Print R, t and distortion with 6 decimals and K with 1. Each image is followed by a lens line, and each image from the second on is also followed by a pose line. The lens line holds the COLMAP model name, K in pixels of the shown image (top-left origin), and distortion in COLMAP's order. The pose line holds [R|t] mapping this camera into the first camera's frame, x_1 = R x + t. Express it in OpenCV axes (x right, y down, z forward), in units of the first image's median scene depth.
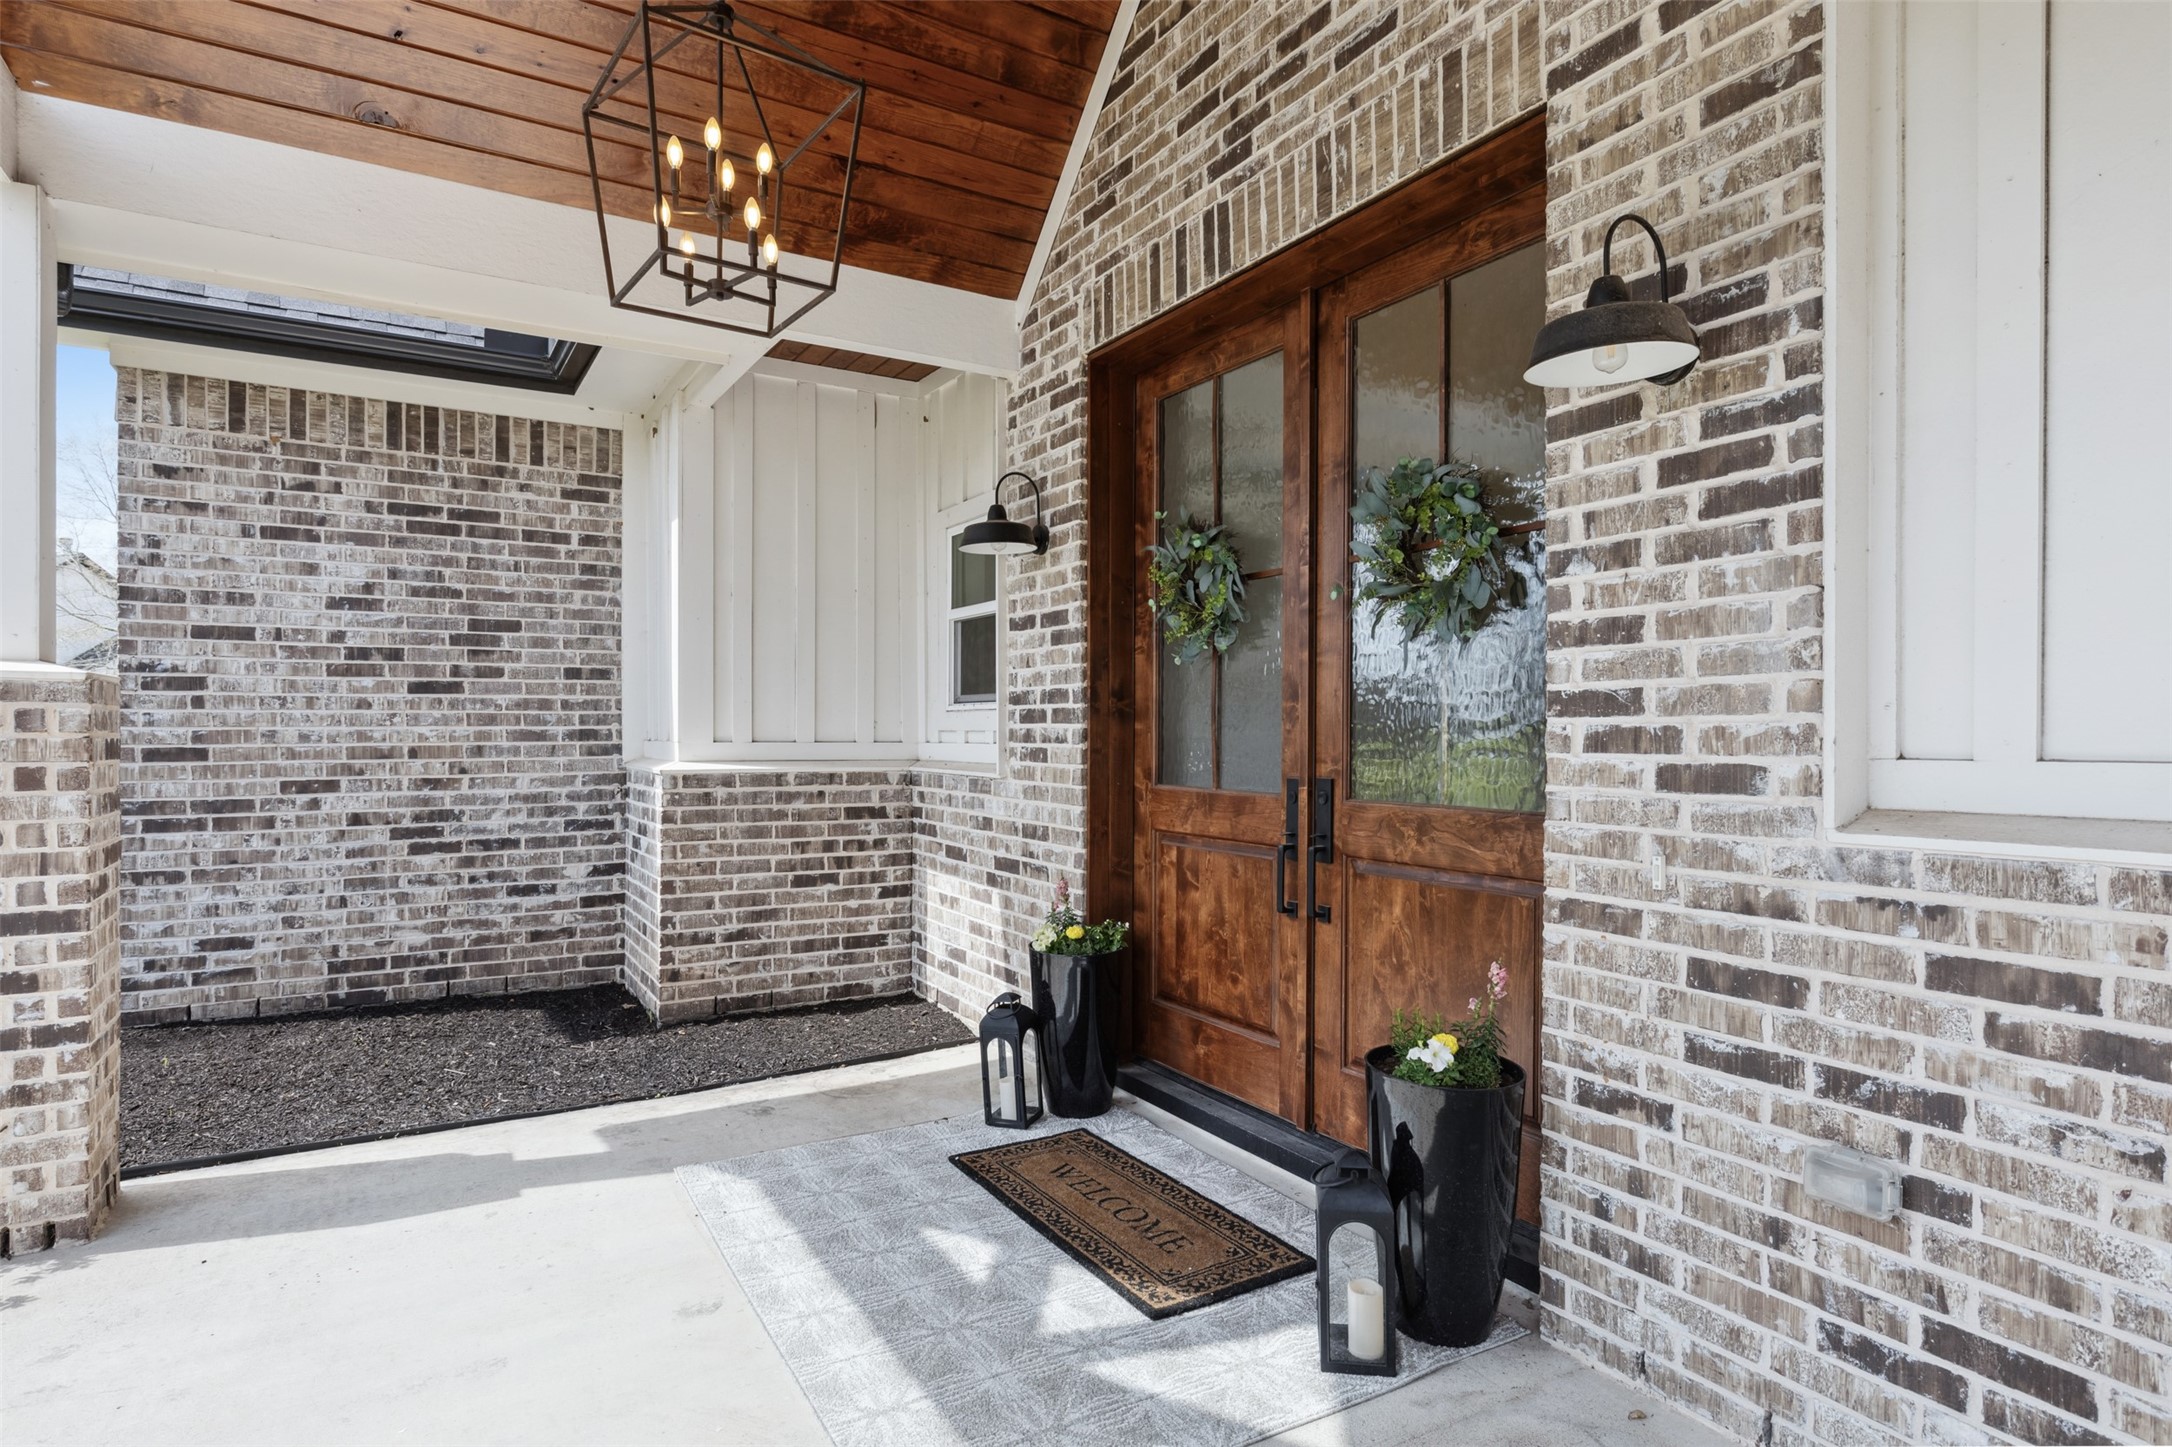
lens RADIAL K [[1156.2, 0, 1090.2], [0, 1156.2, 730.9], [0, 0, 1]] dist [0.003387, -0.001662]
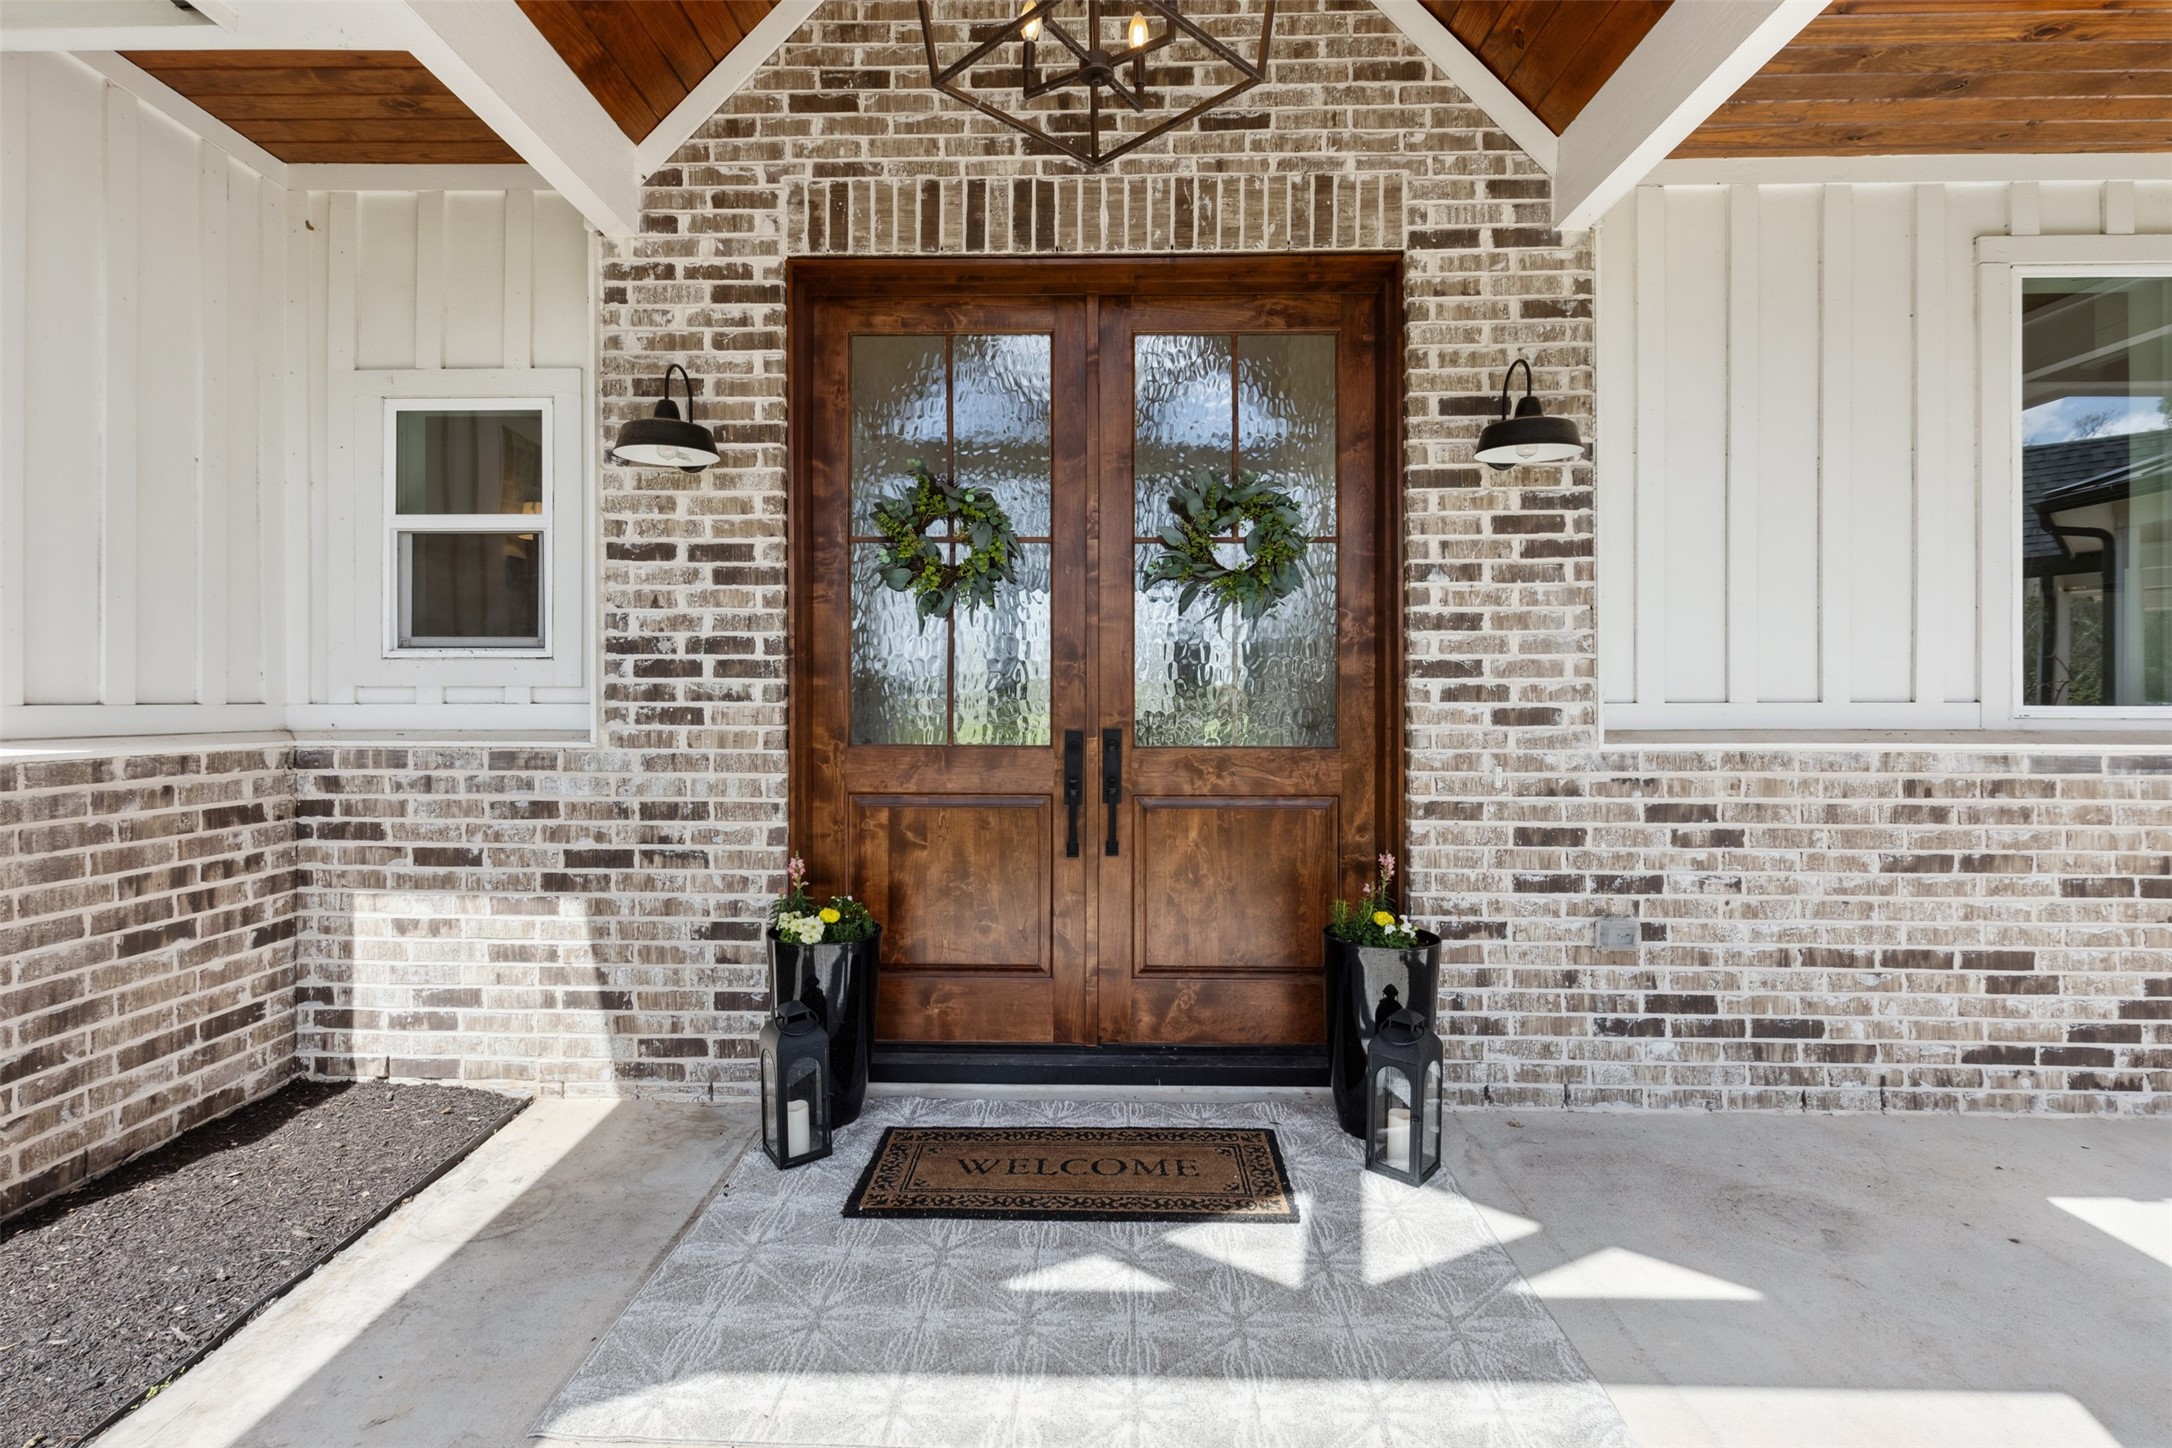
lens RADIAL K [[993.4, 0, 1074.8], [0, 993.4, 690.1], [0, 0, 1]] dist [-0.000081, -0.001155]
pose [[0.532155, 0.002583, 0.846643, -0.744583], [-0.001006, 0.999997, -0.002418, 0.005851], [-0.846647, 0.000435, 0.532155, 0.591824]]
